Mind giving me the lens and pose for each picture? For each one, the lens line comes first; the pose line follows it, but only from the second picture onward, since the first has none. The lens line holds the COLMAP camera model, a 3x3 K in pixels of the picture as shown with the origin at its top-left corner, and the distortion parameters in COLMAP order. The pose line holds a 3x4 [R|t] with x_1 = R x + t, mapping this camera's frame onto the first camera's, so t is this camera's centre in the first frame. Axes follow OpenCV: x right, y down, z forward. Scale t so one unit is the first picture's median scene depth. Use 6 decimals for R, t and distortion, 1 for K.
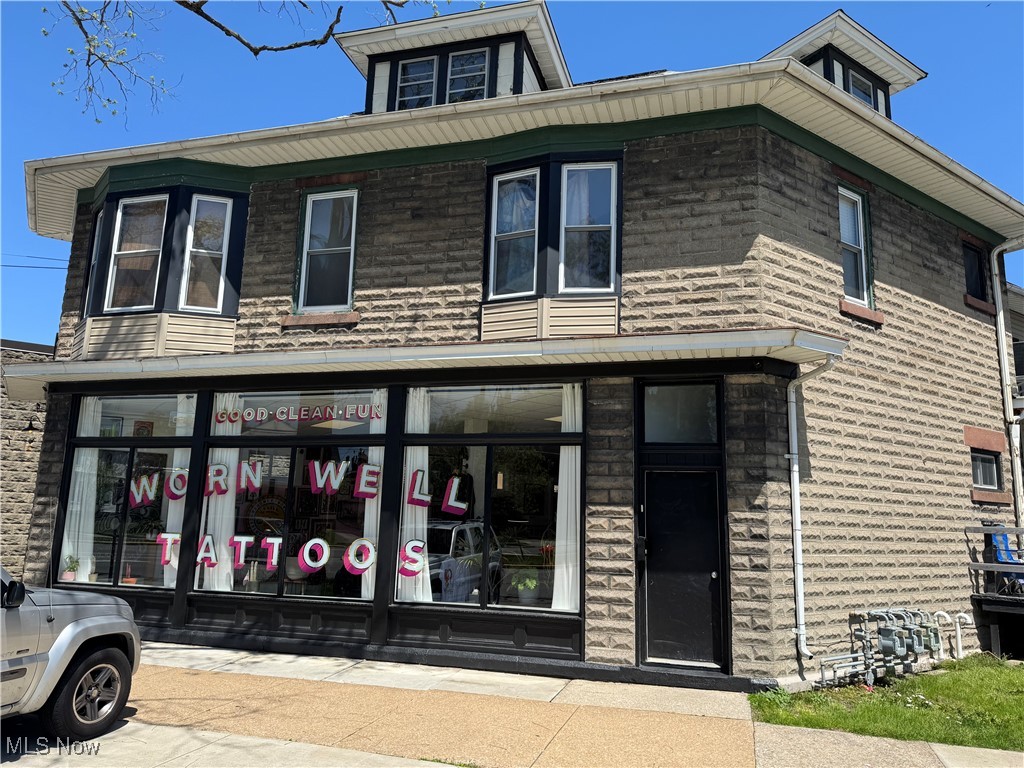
lens RADIAL K [[721.1, 0, 517.9], [0, 721.1, 388.1], [0, 0, 1]] dist [0.079949, -0.099683]
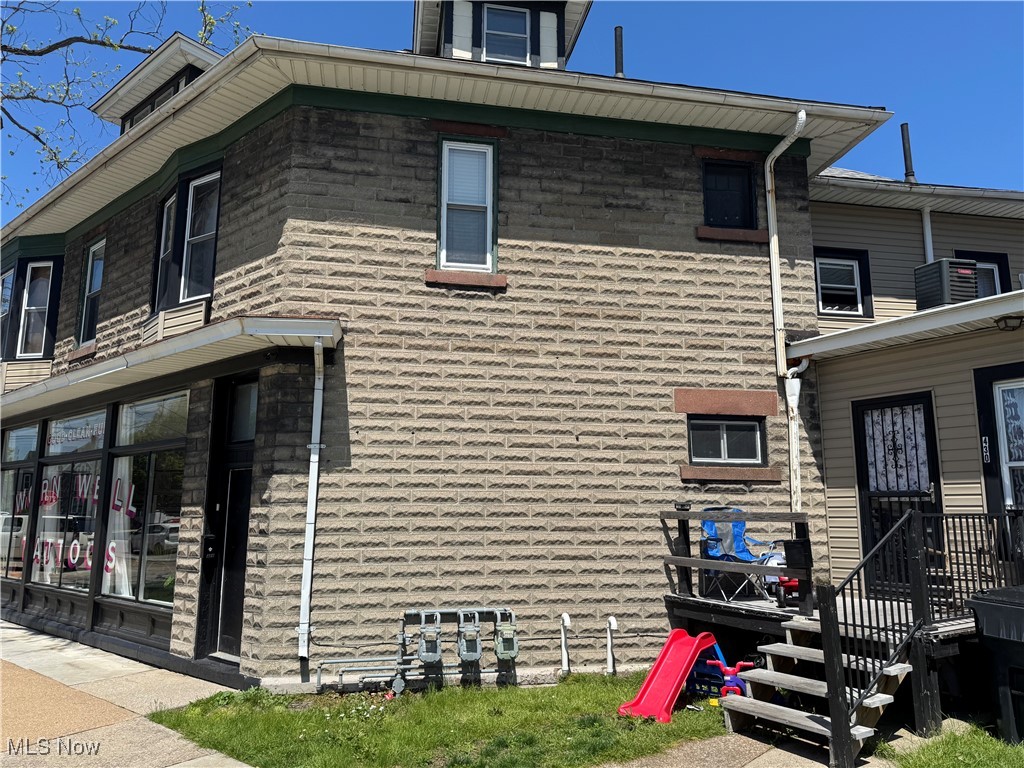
lens RADIAL K [[723.4, 0, 512.0], [0, 723.4, 384.0], [0, 0, 1]] dist [0.165026, -0.327800]
pose [[0.910203, -0.098434, -0.402295, 0.894620], [0.099226, 0.994885, -0.018928, 0.050242], [0.402101, -0.022690, 0.915314, 0.203047]]
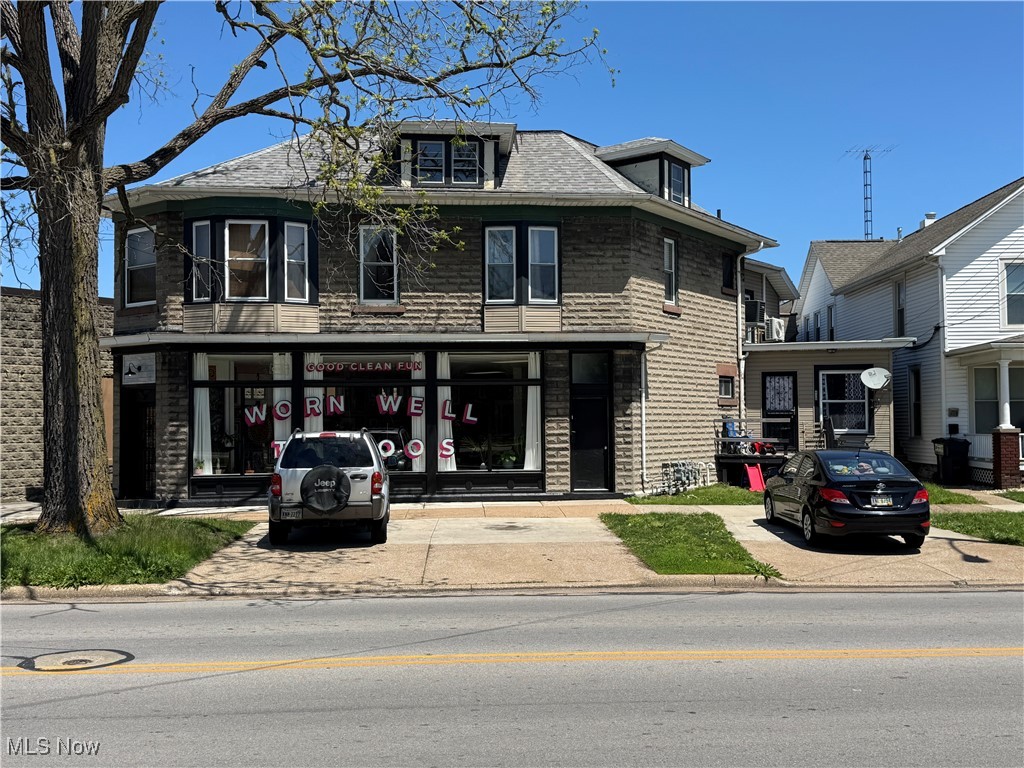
lens RADIAL K [[1038.4, 0, 524.1], [0, 1038.4, 387.4], [0, 0, 1]] dist [0.177873, -0.385214]
pose [[0.936580, -0.024686, 0.349584, -0.852294], [-0.028589, 0.988809, 0.146421, -0.294804], [-0.349287, -0.147129, 0.925393, -1.416897]]
